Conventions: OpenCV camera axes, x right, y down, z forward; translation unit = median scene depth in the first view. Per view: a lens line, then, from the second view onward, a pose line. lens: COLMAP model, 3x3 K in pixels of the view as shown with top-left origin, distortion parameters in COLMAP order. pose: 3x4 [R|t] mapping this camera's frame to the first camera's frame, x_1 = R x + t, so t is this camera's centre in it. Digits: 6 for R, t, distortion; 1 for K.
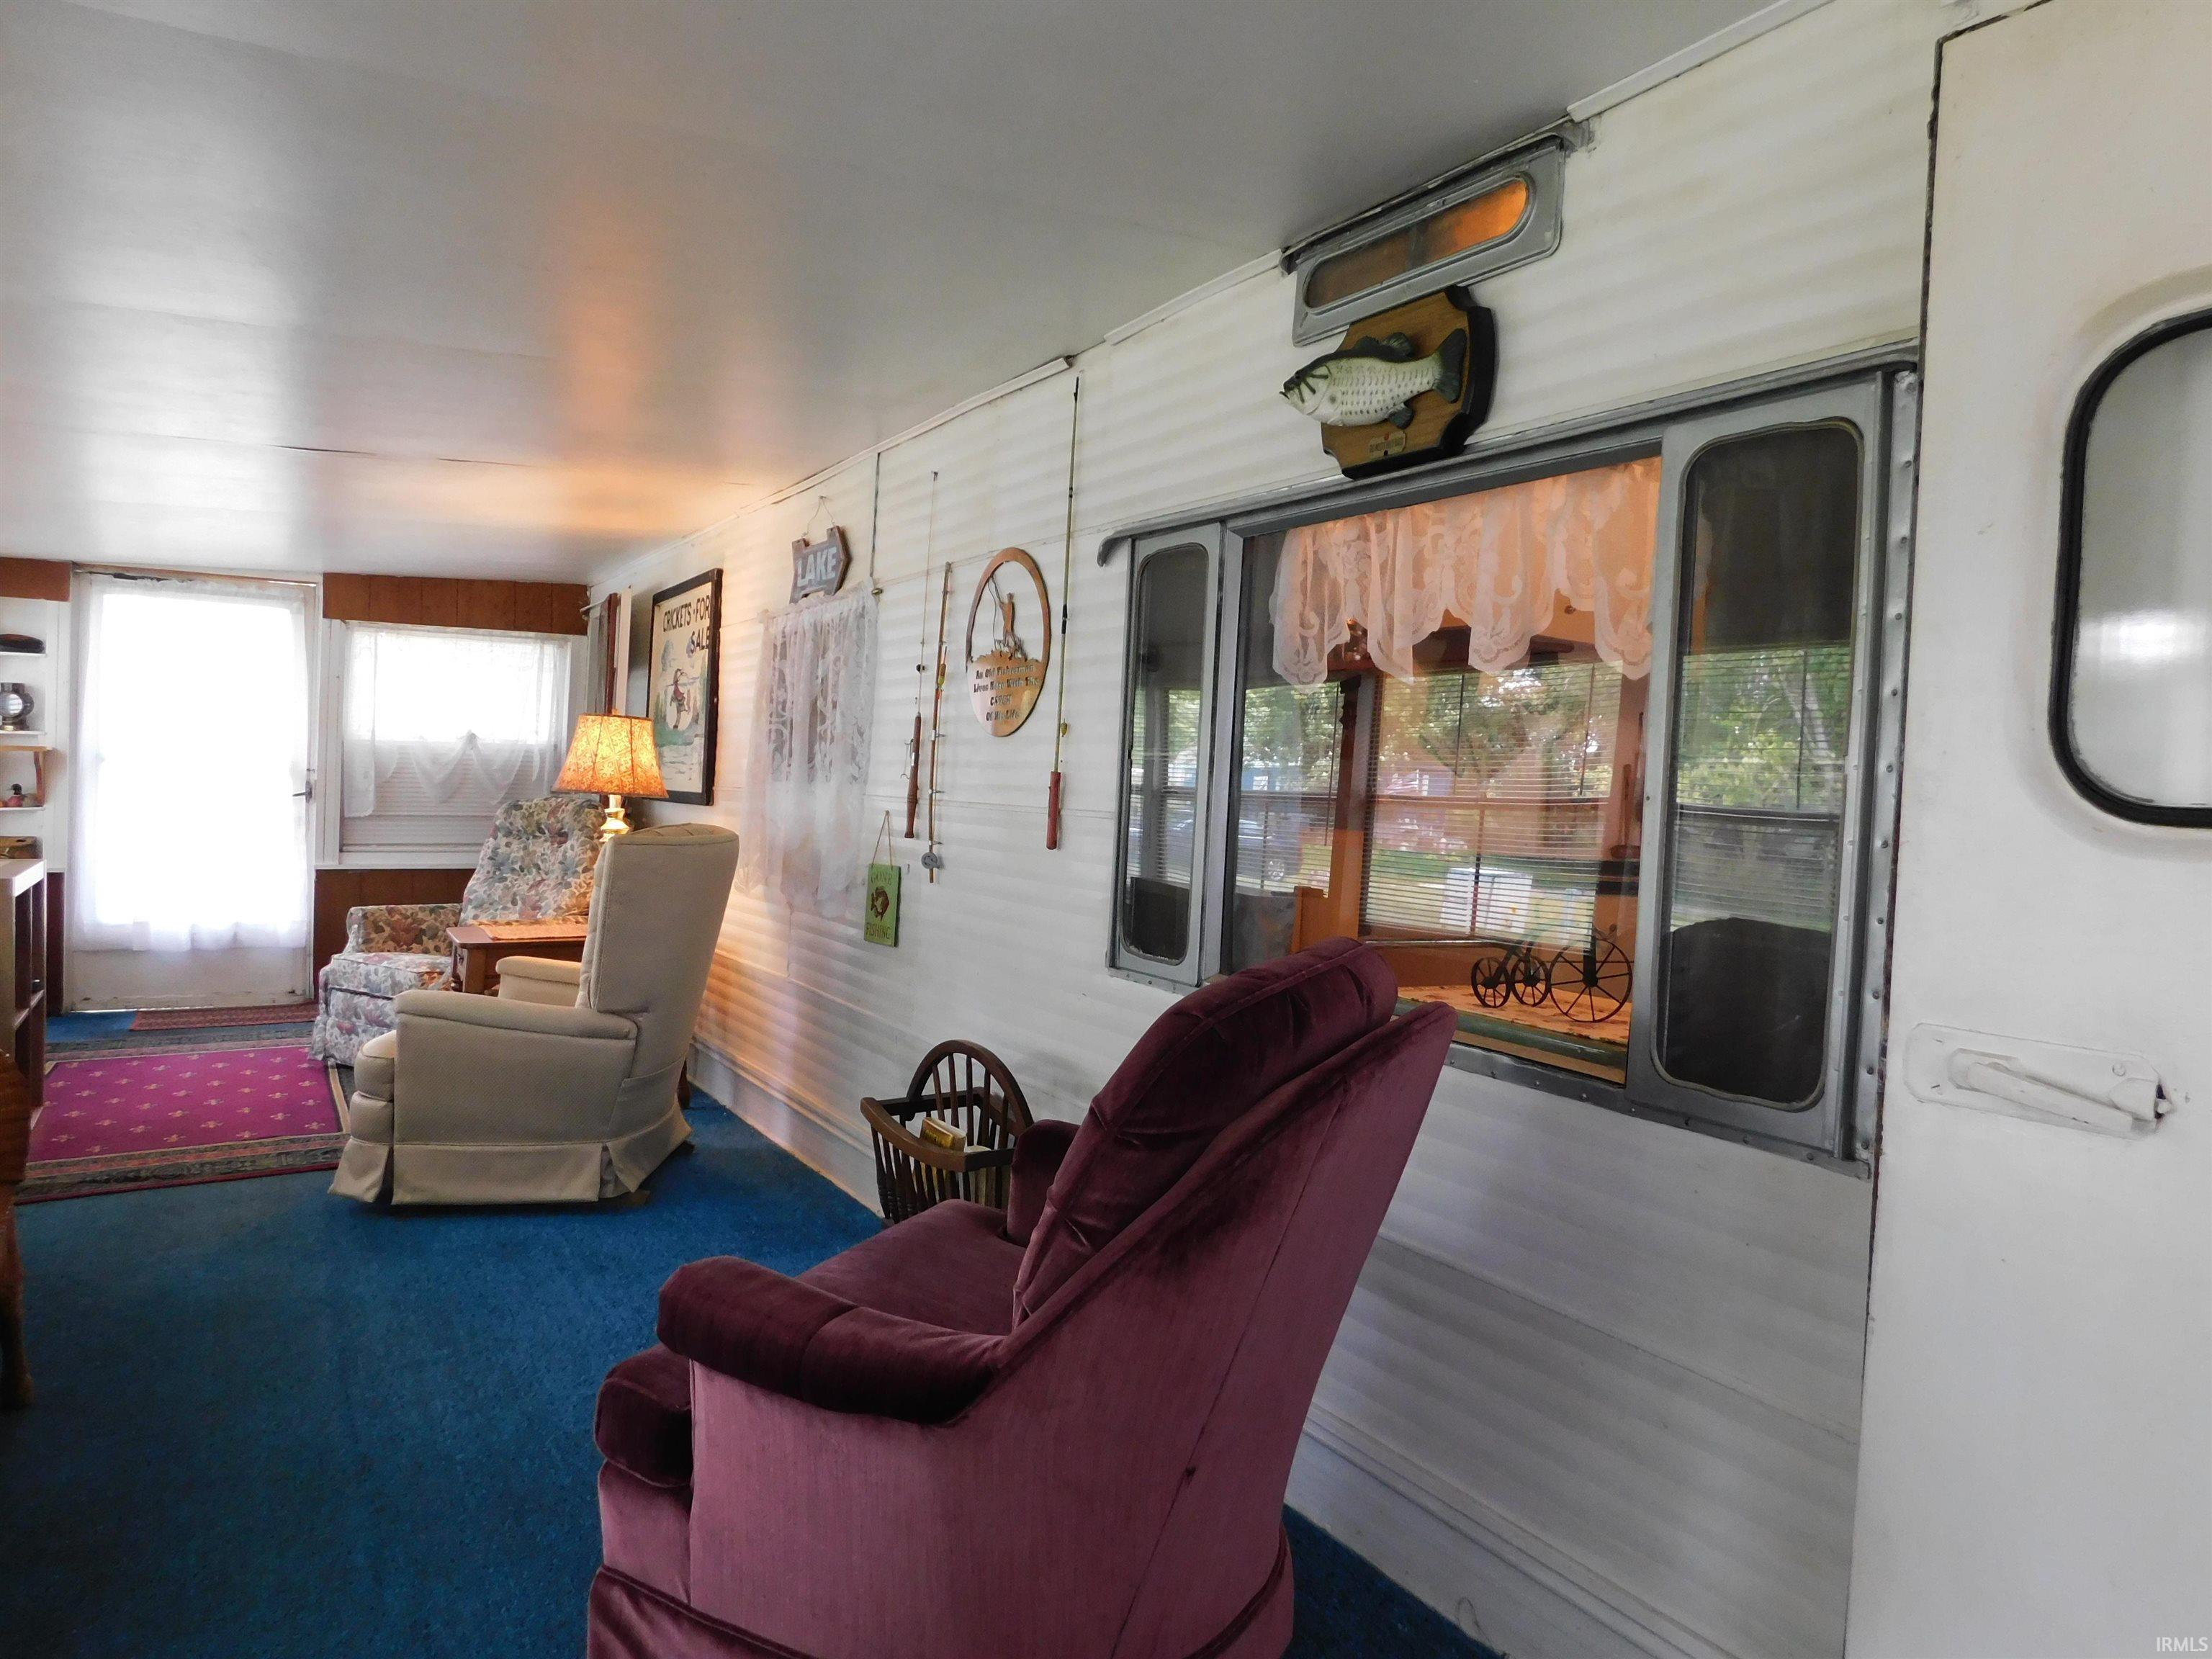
lens RADIAL K [[1477.1, 0, 1100.8], [0, 1477.1, 841.6], [0, 0, 1]] dist [-0.044643, 0.032978]
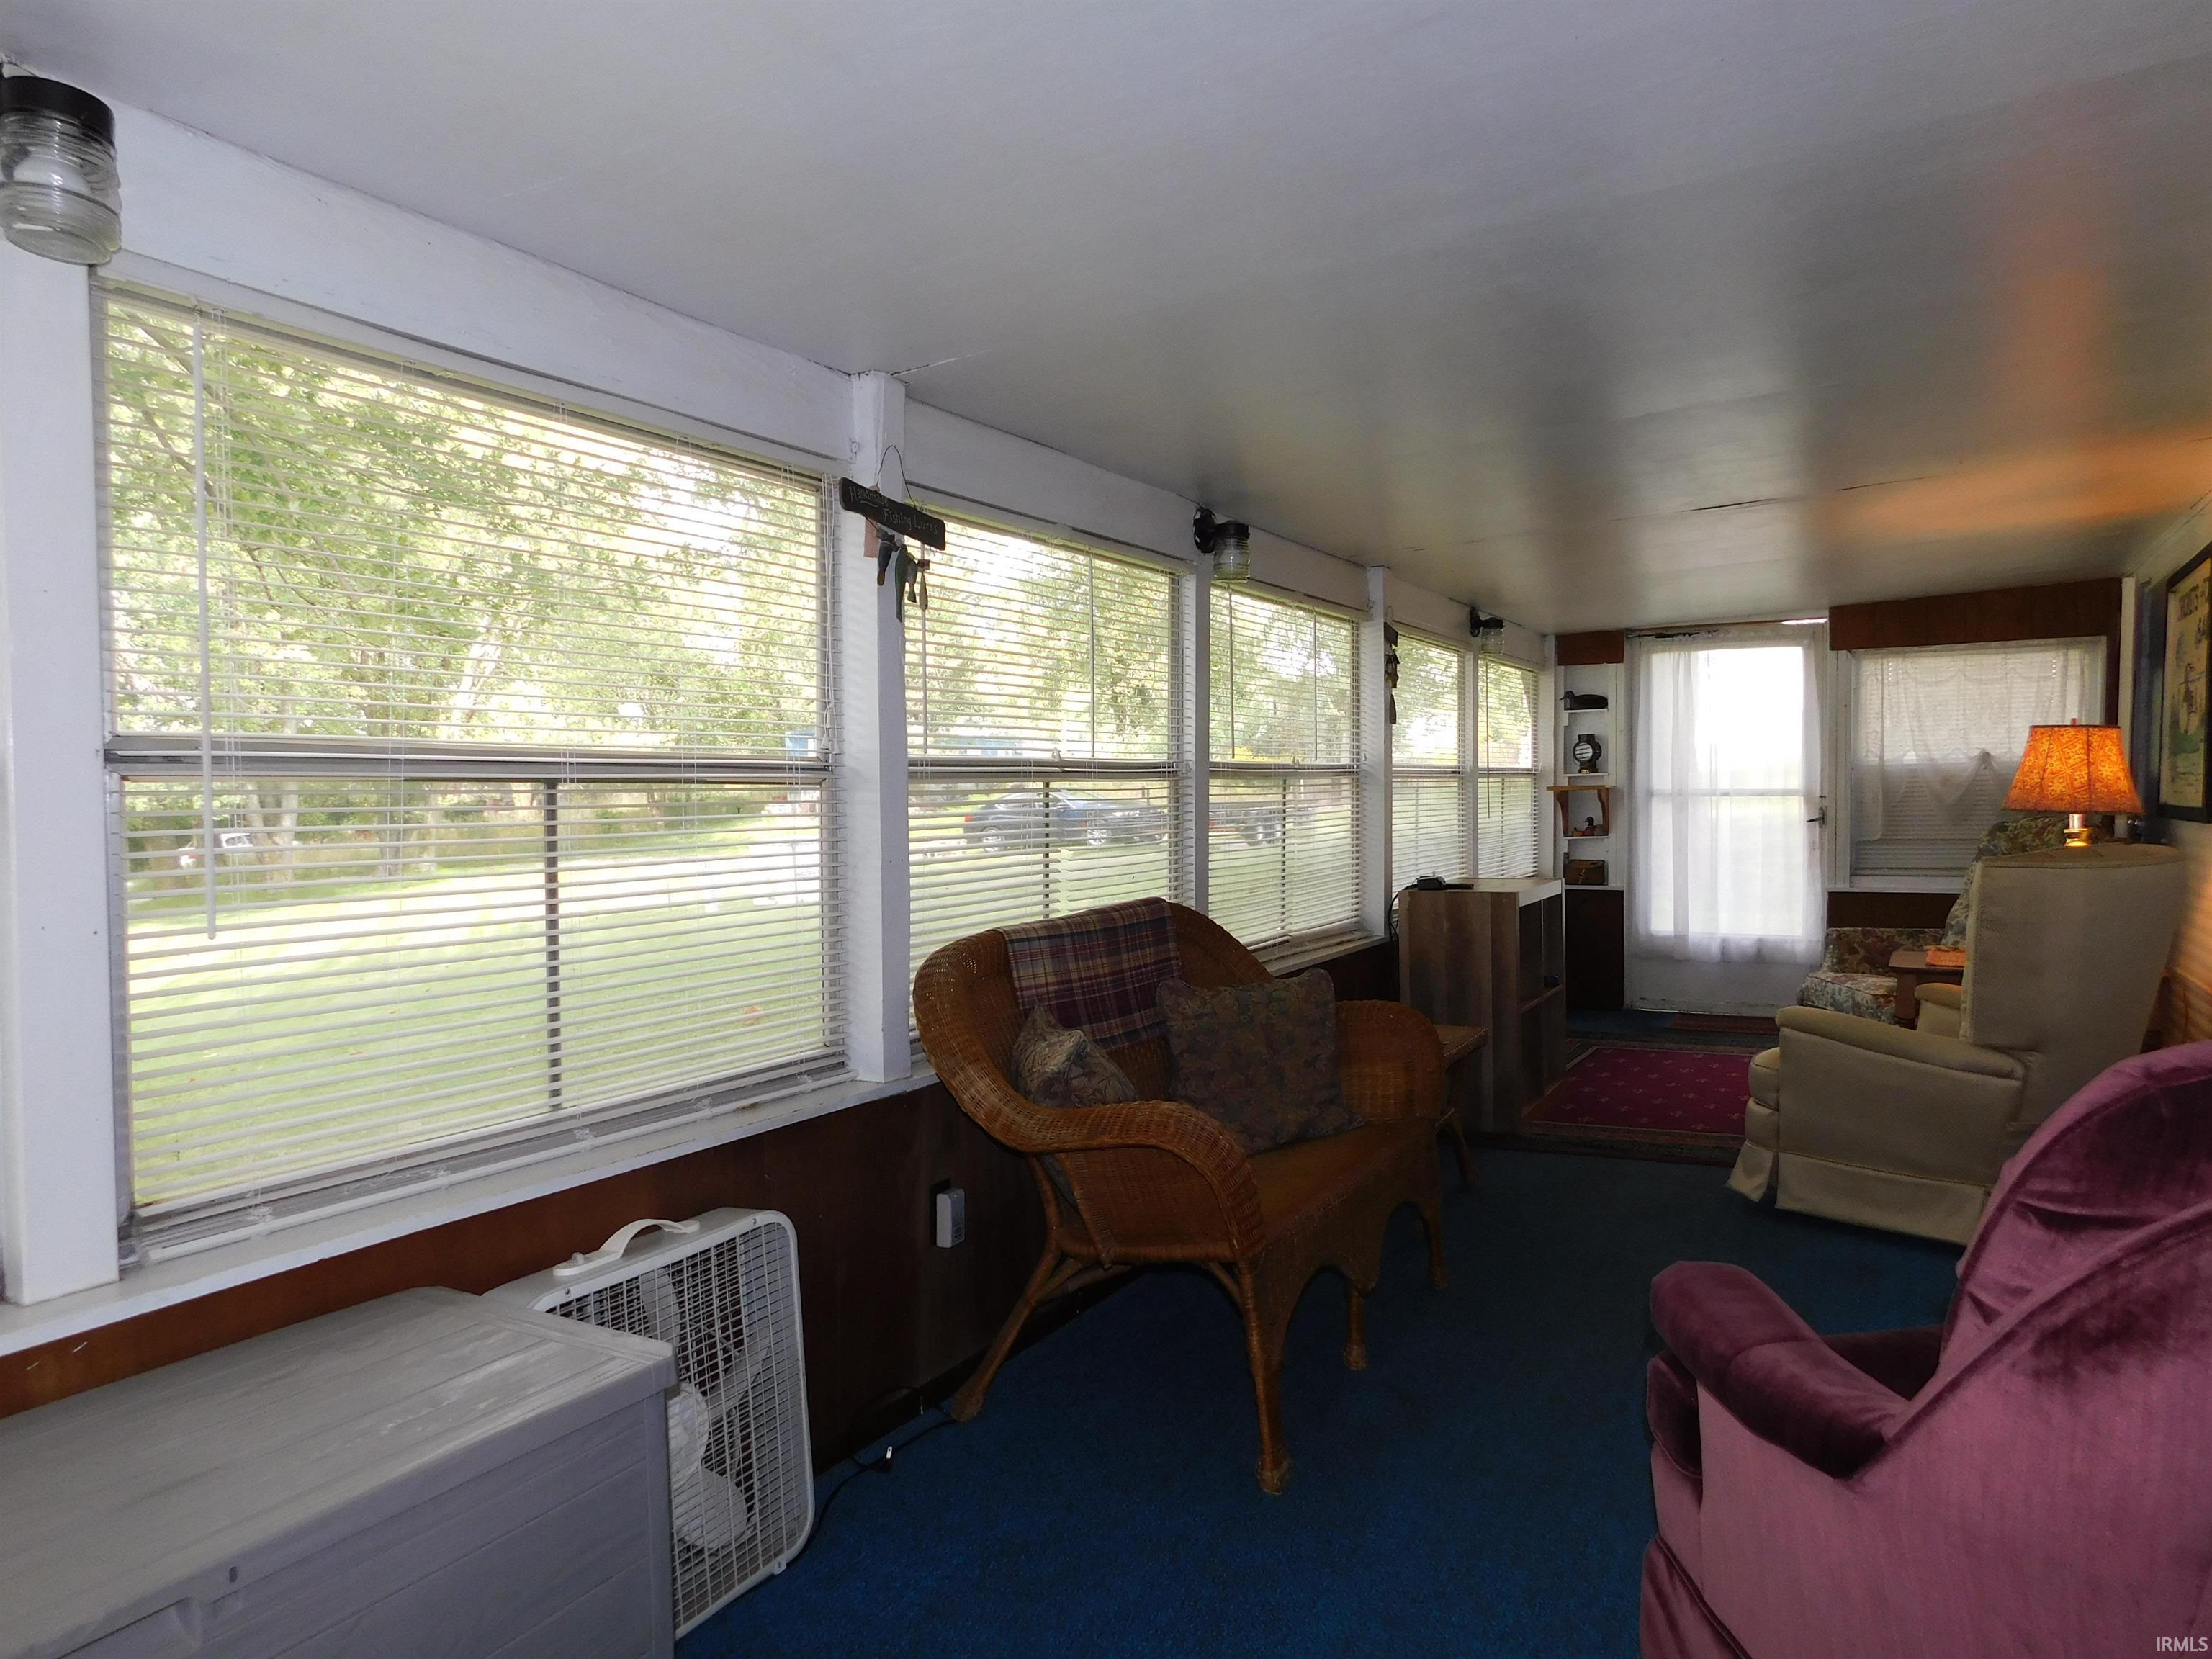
lens RADIAL K [[1477.1, 0, 1112.8], [0, 1477.1, 837.7], [0, 0, 1]] dist [-0.044643, 0.032978]
pose [[0.512171, -0.013177, -0.858782, 0.132280], [-0.004012, 0.999835, -0.017734, 0.001375], [0.858874, 0.012528, 0.512033, 0.034496]]
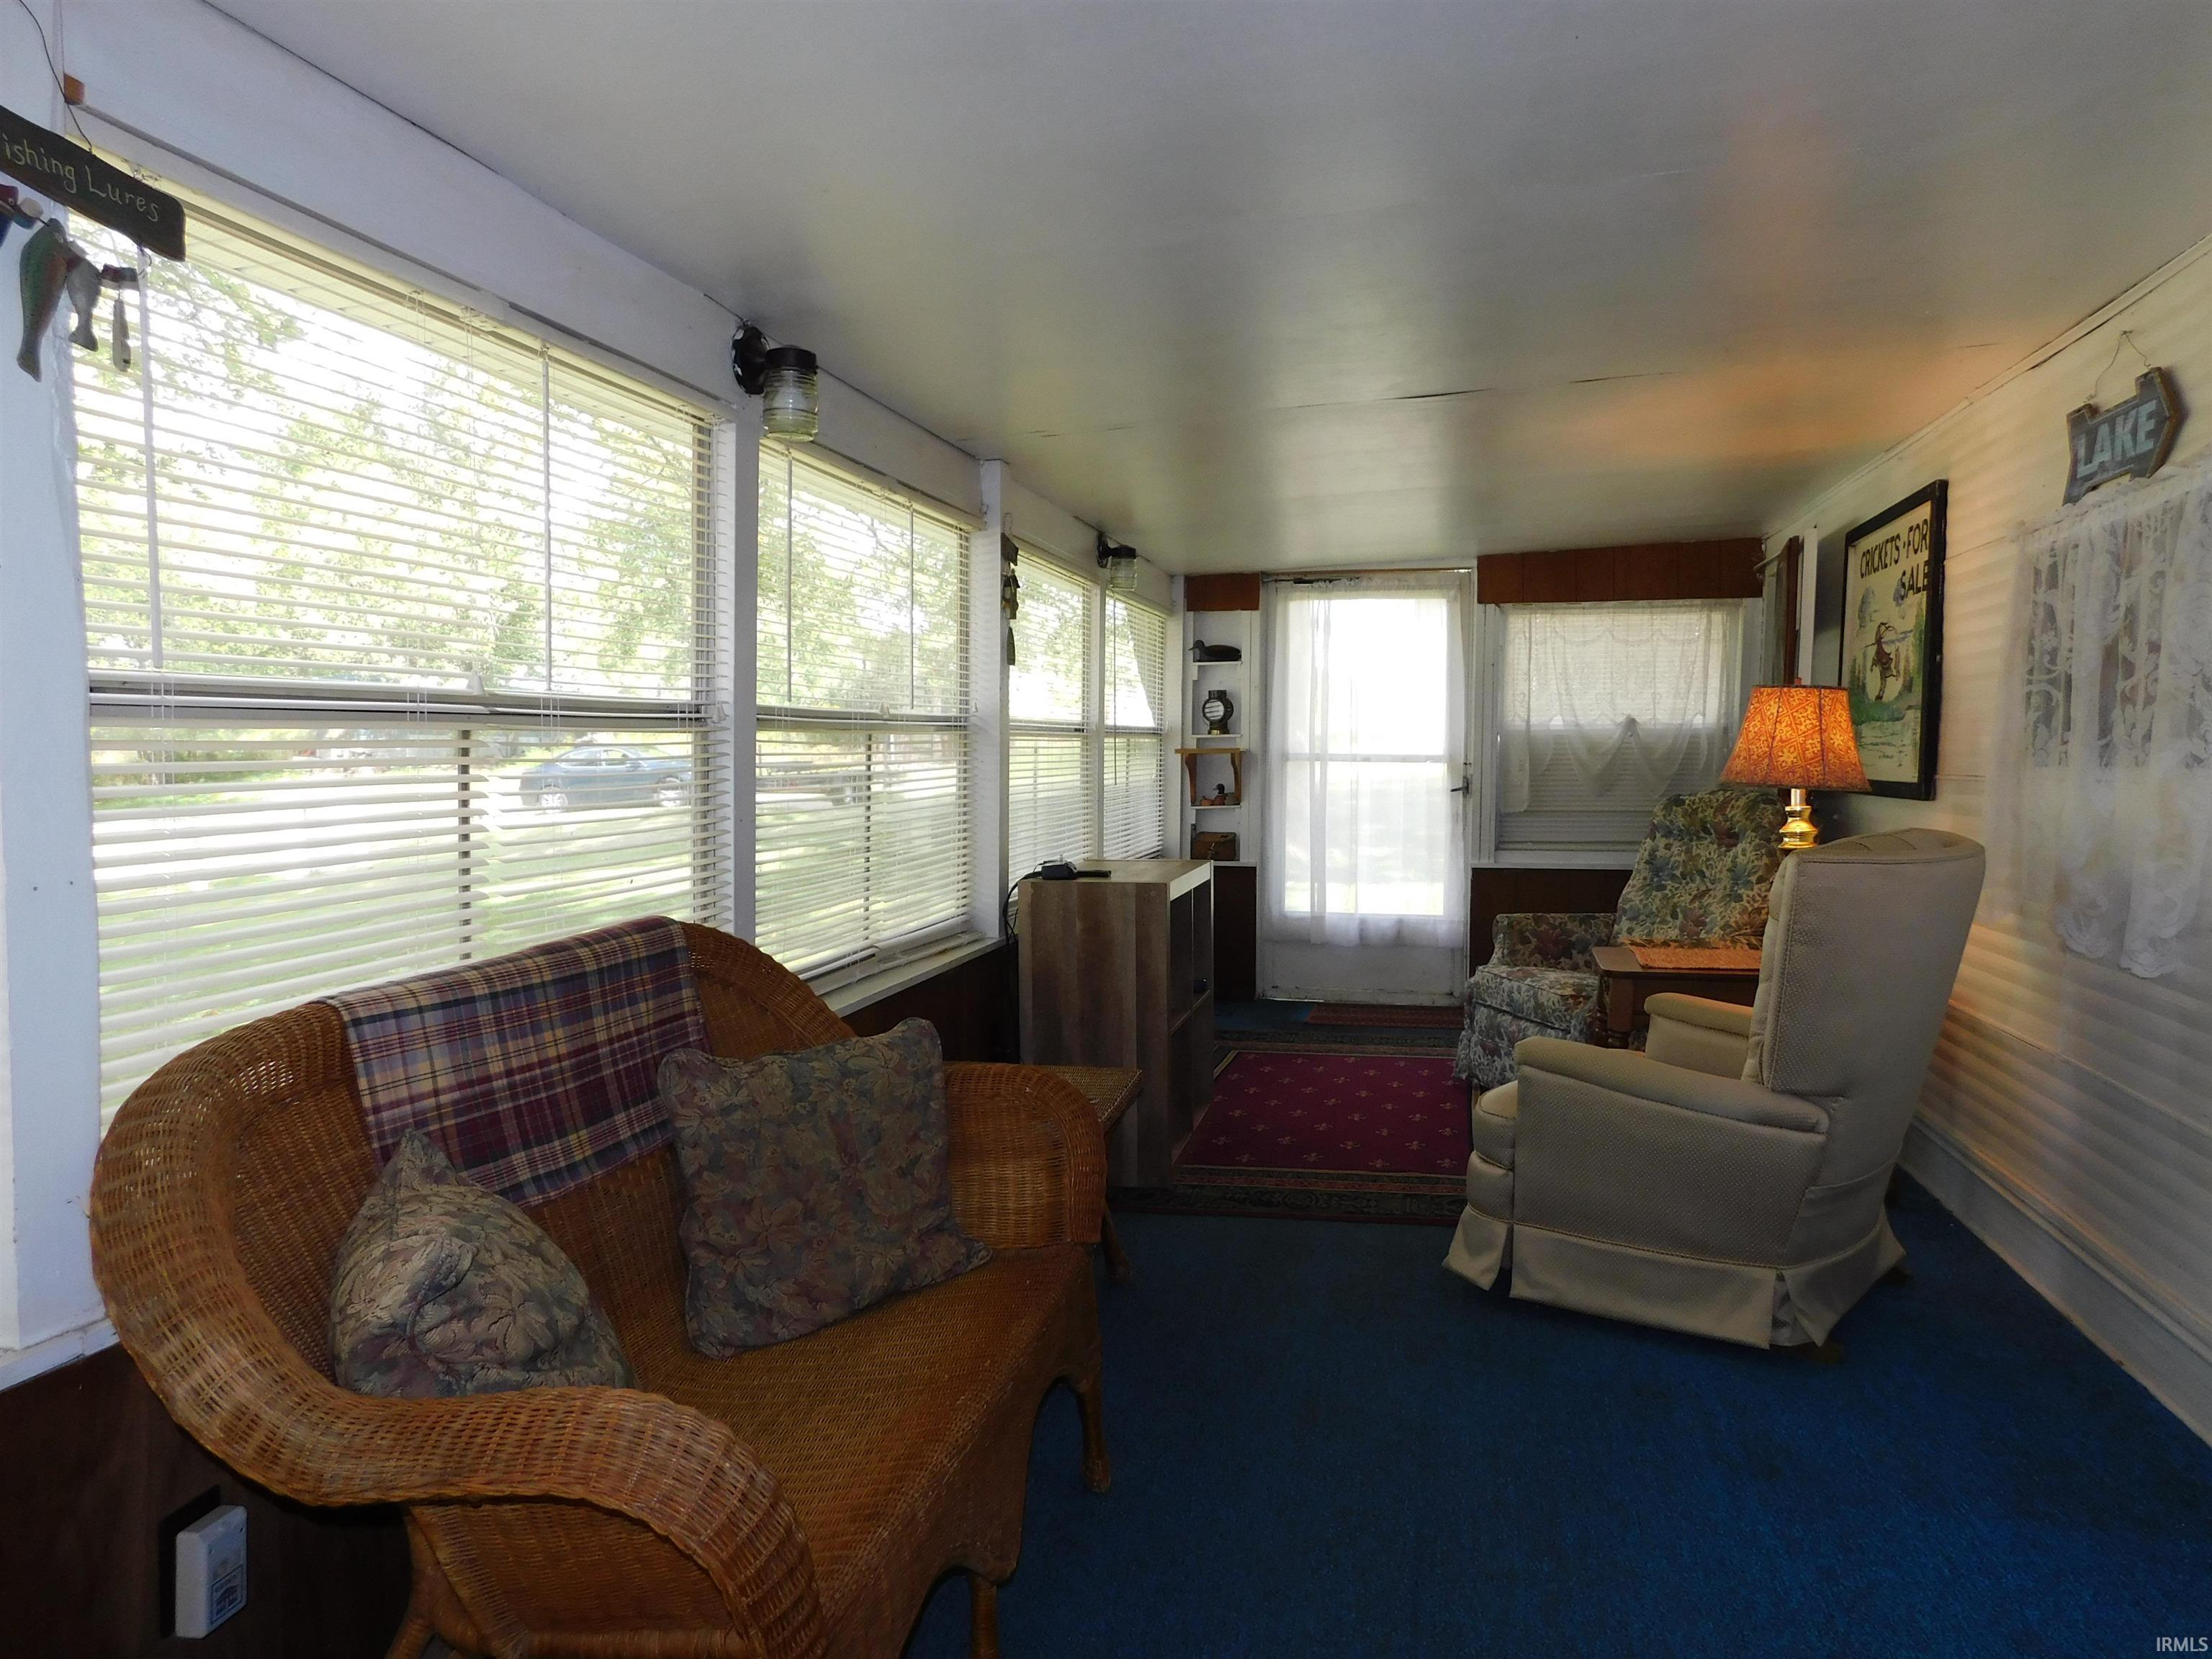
lens RADIAL K [[1477.1, 0, 1138.2], [0, 1477.1, 823.3], [0, 0, 1]] dist [-0.044643, 0.032978]
pose [[0.737855, 0.001333, -0.674958, -0.063103], [-0.002918, 0.999995, -0.001215, -0.011030], [0.674953, 0.002866, 0.737855, 0.187614]]
